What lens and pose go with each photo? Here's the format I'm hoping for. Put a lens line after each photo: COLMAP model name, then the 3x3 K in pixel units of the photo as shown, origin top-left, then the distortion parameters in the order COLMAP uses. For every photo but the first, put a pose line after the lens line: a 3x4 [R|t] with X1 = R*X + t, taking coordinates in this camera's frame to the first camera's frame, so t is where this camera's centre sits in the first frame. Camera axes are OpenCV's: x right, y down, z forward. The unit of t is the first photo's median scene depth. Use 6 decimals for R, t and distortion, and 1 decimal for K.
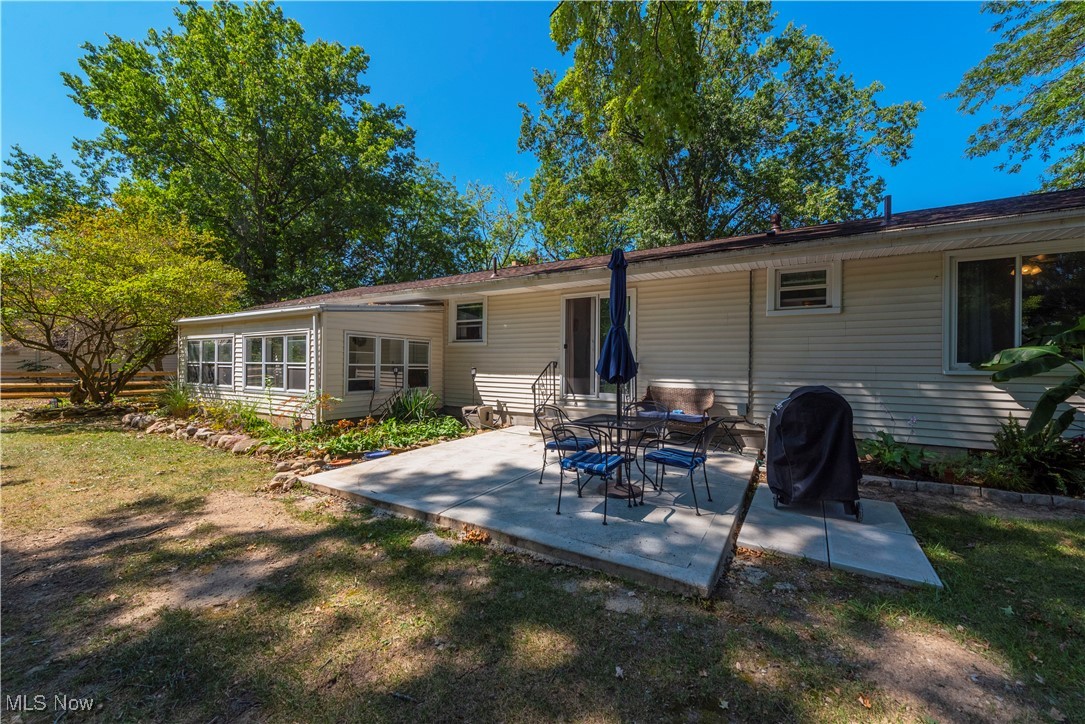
lens RADIAL K [[407.2, 0, 555.1], [0, 407.2, 361.2], [0, 0, 1]] dist [0.007938, -0.000221]
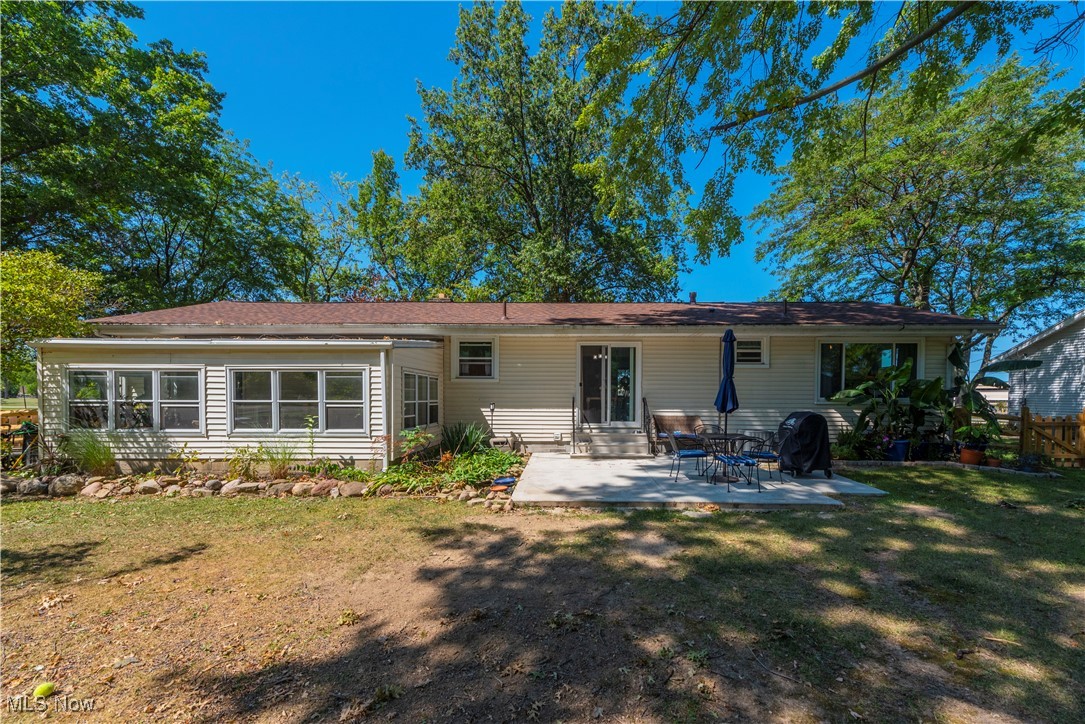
lens RADIAL K [[433.1, 0, 546.3], [0, 433.1, 401.2], [0, 0, 1]] dist [0.013992, -0.000099]
pose [[0.874625, -0.012709, 0.484634, -0.735965], [0.000670, 0.999687, 0.025006, -0.020379], [-0.484800, -0.021546, 0.874360, -0.088630]]
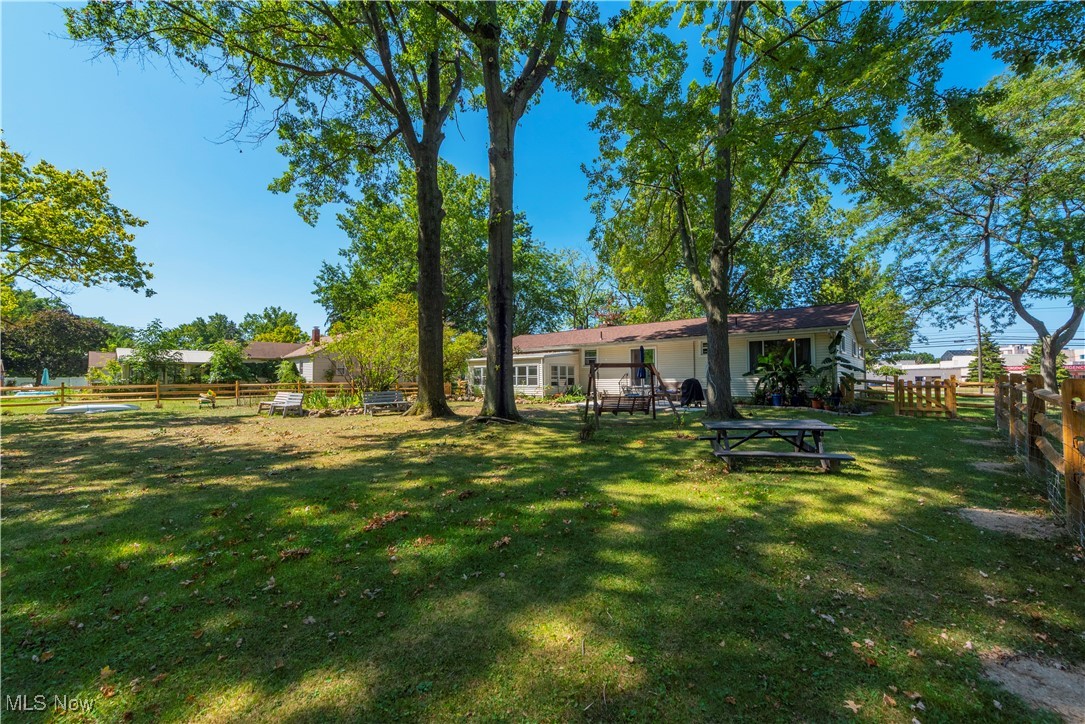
lens RADIAL K [[440.6, 0, 542.5], [0, 440.6, 362.0], [0, 0, 1]] dist [0.013692, -0.000022]
pose [[0.981108, -0.023035, -0.192085, 0.015688], [0.017207, 0.999341, -0.031955, 0.007962], [0.192695, 0.028046, 0.980858, -2.028012]]
